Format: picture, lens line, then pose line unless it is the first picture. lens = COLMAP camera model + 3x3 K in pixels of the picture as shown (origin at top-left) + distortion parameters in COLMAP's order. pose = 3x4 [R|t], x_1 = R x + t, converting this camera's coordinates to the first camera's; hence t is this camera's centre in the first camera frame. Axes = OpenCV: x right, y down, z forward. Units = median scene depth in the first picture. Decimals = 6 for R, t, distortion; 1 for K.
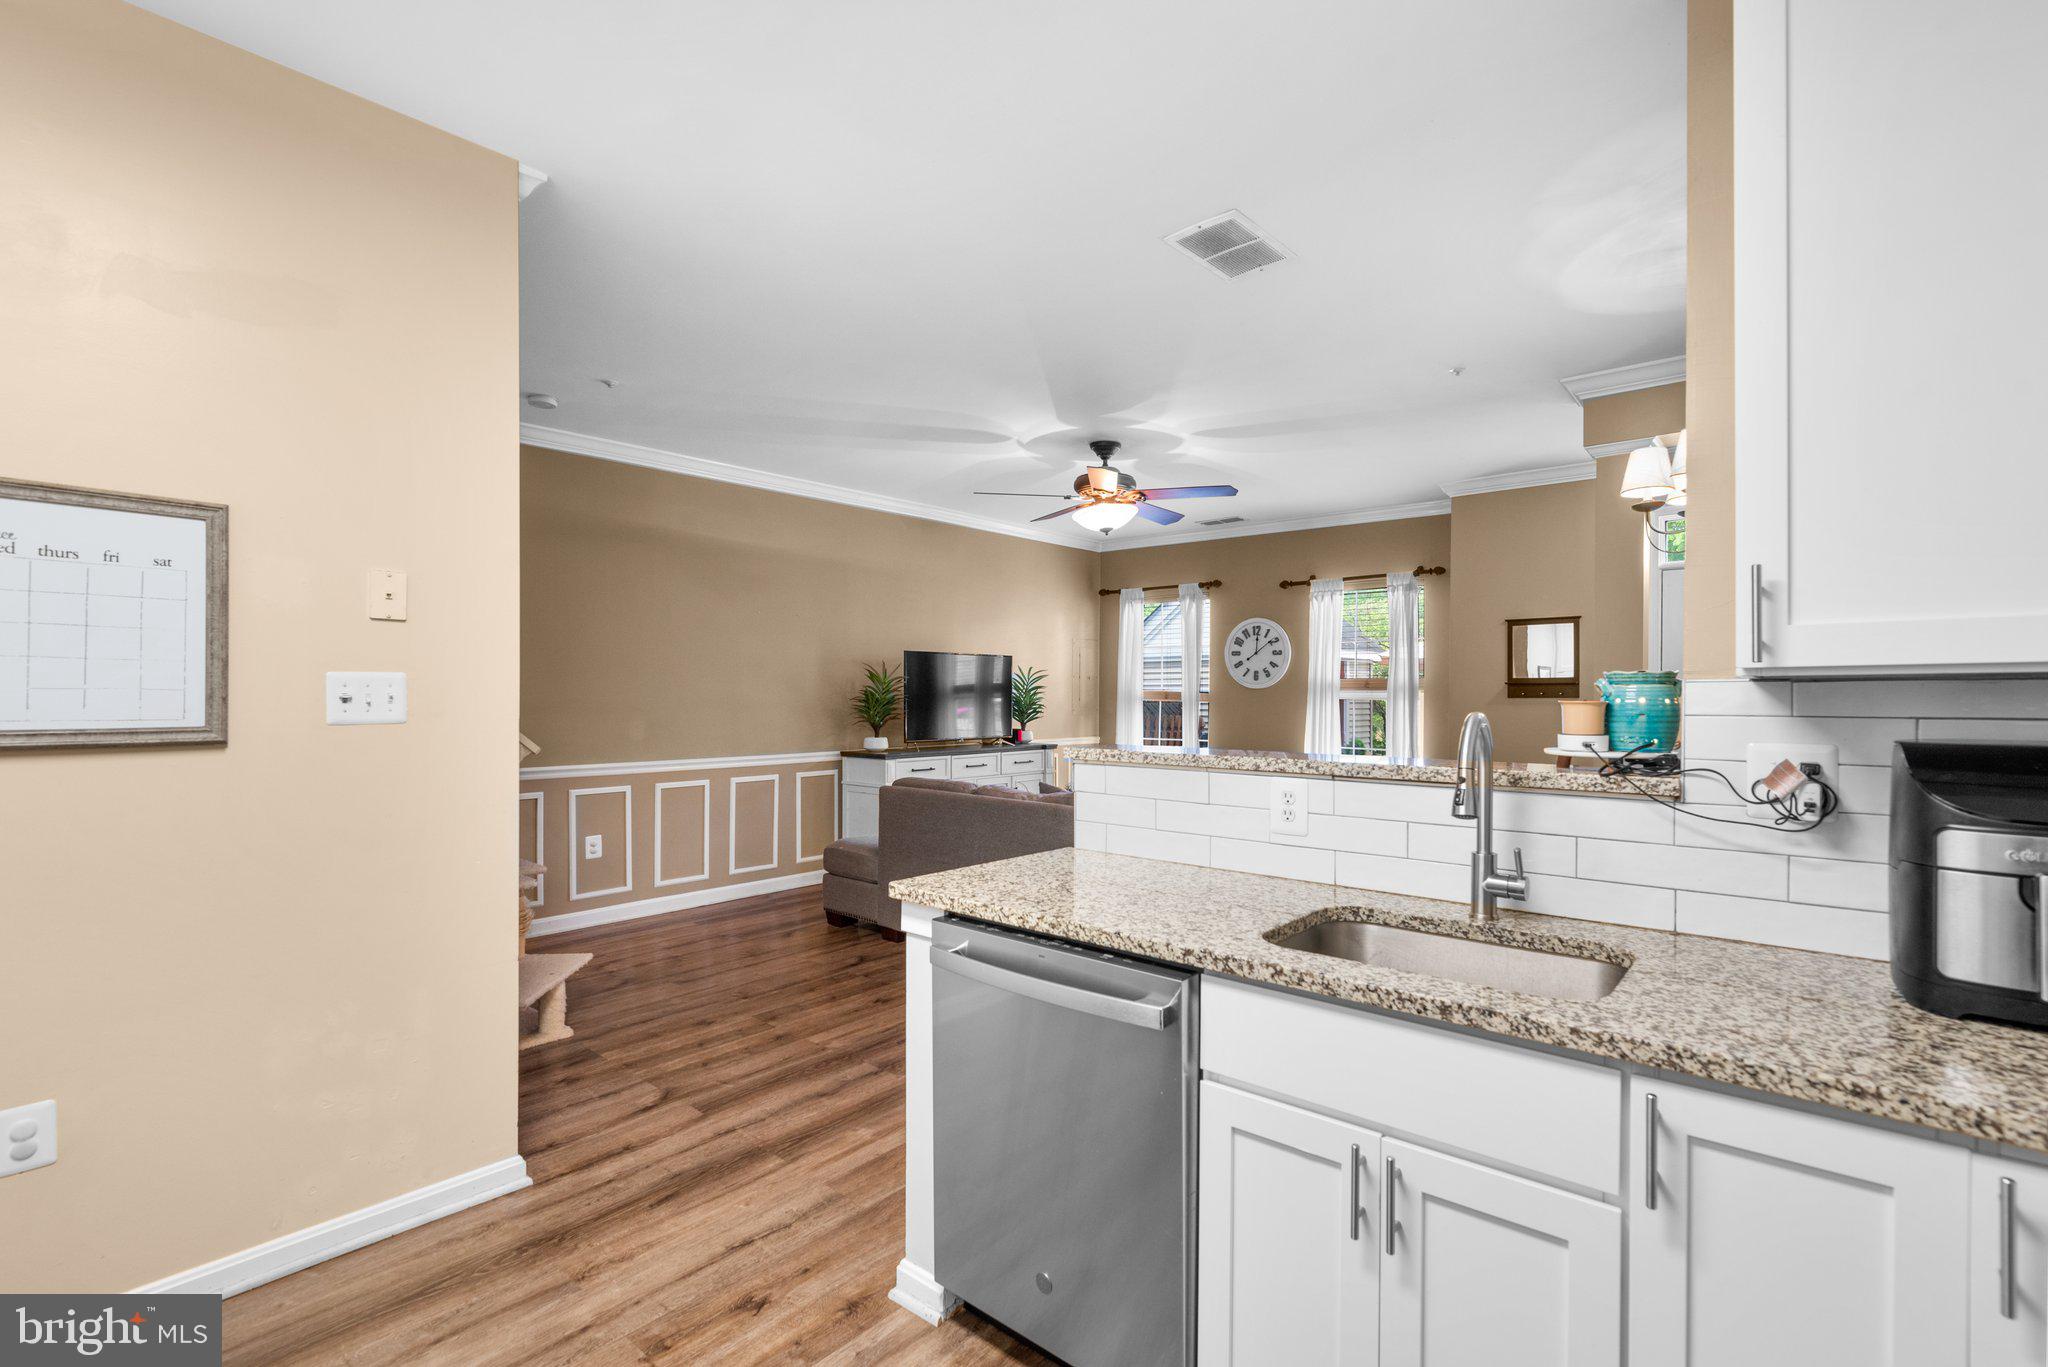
lens RADIAL K [[927.4, 0, 1037.4], [0, 927.4, 690.0], [0, 0, 1]] dist [0.001261, -0.000020]
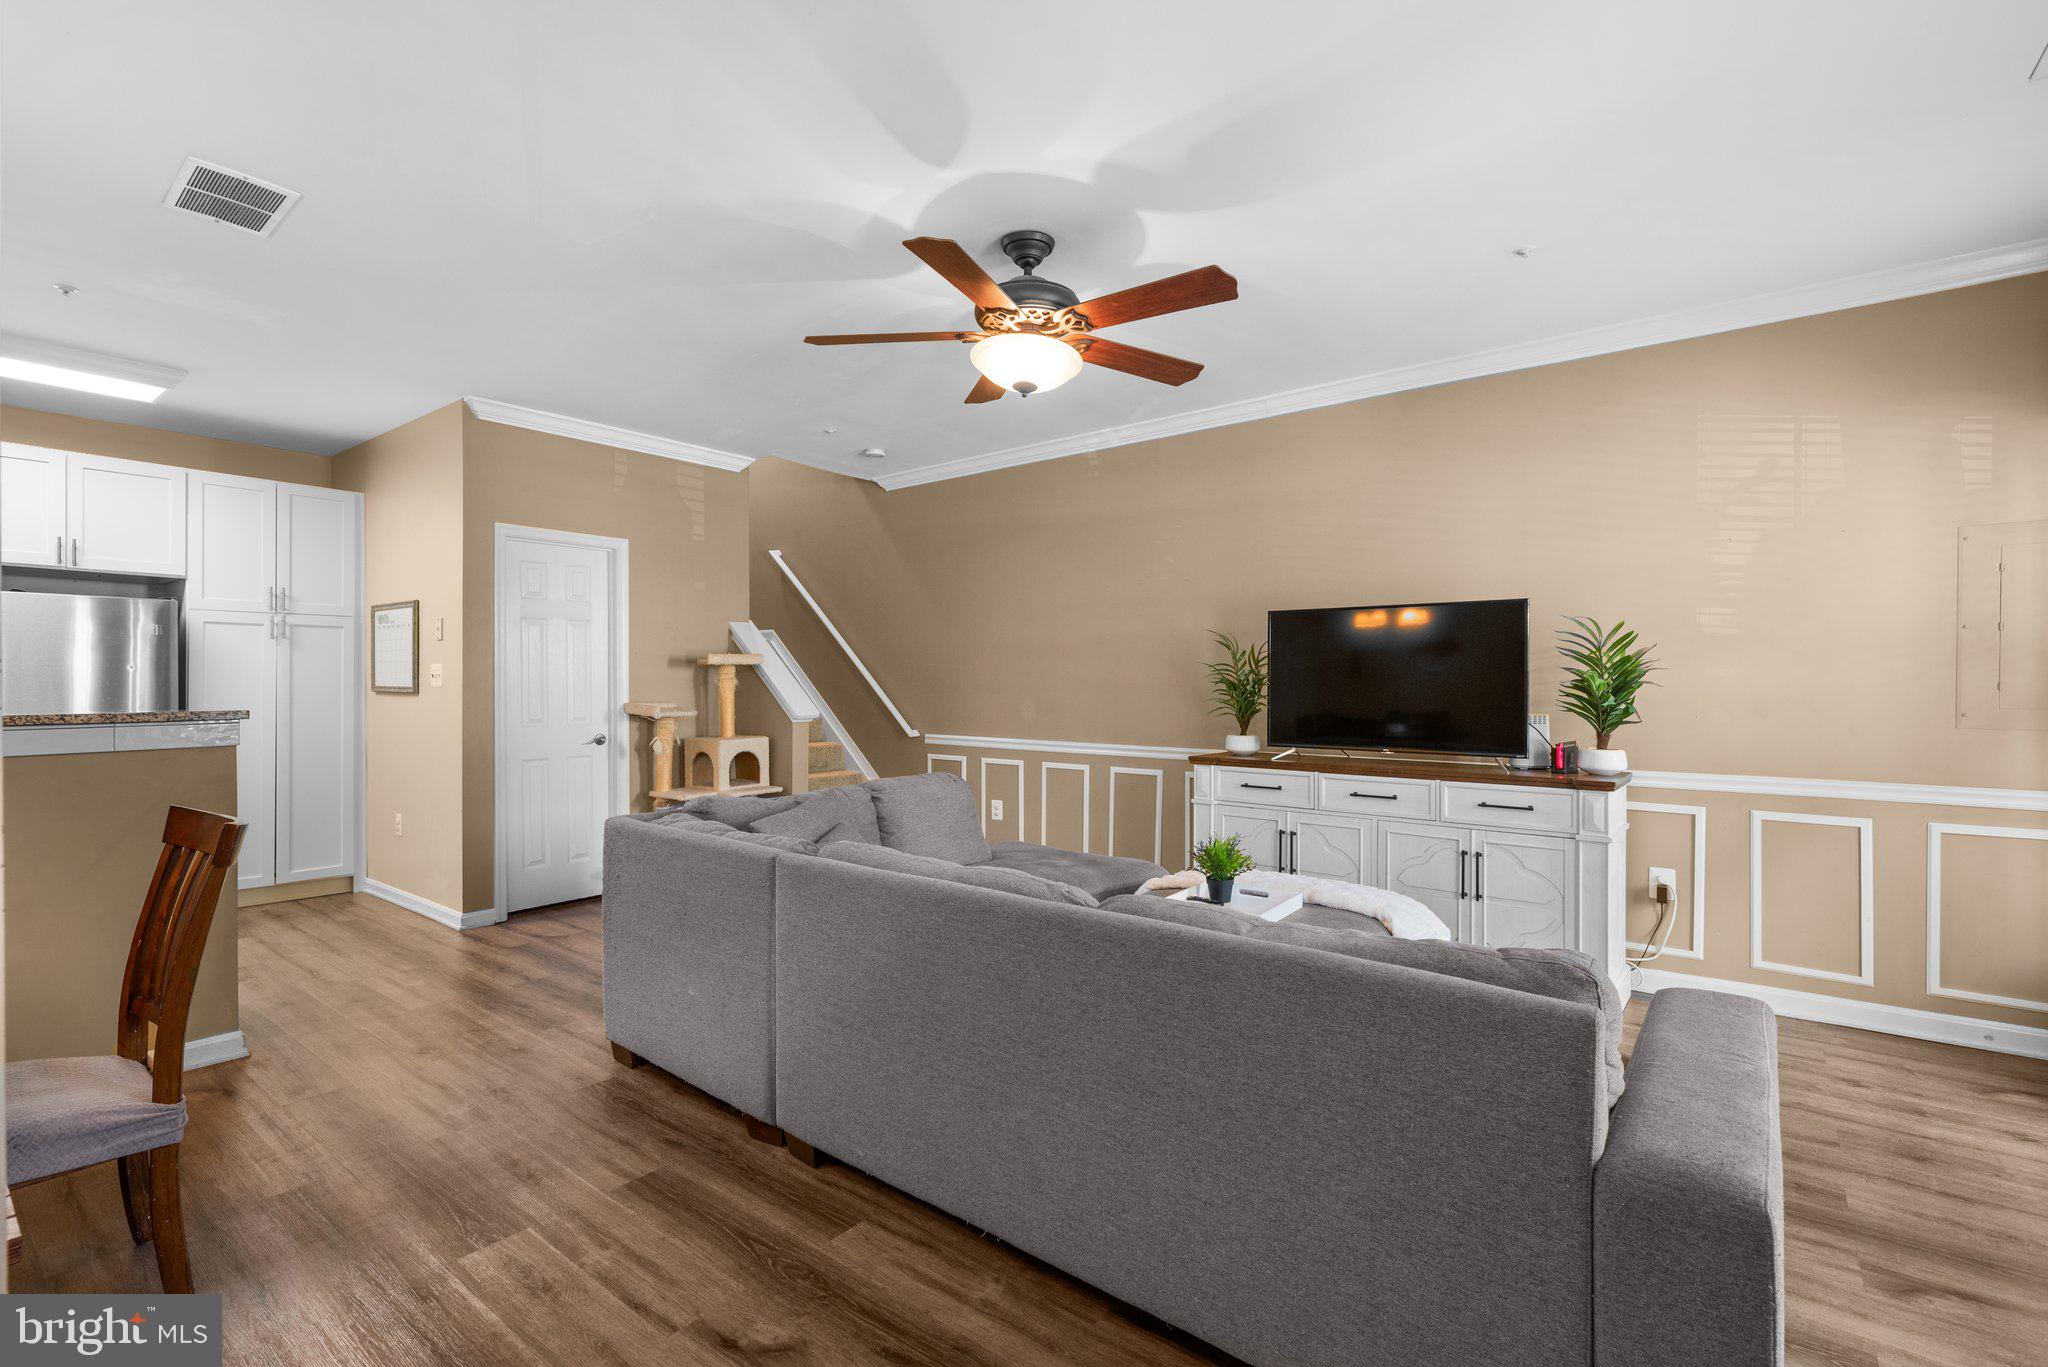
lens RADIAL K [[920.6, 0, 1030.9], [0, 920.6, 685.2], [0, 0, 1]] dist [-0.000037, -0.000341]
pose [[0.040992, 0.001158, -0.999159, 0.532856], [0.003310, 0.999994, 0.001295, 0.010605], [0.999154, -0.003360, 0.040988, 0.799745]]
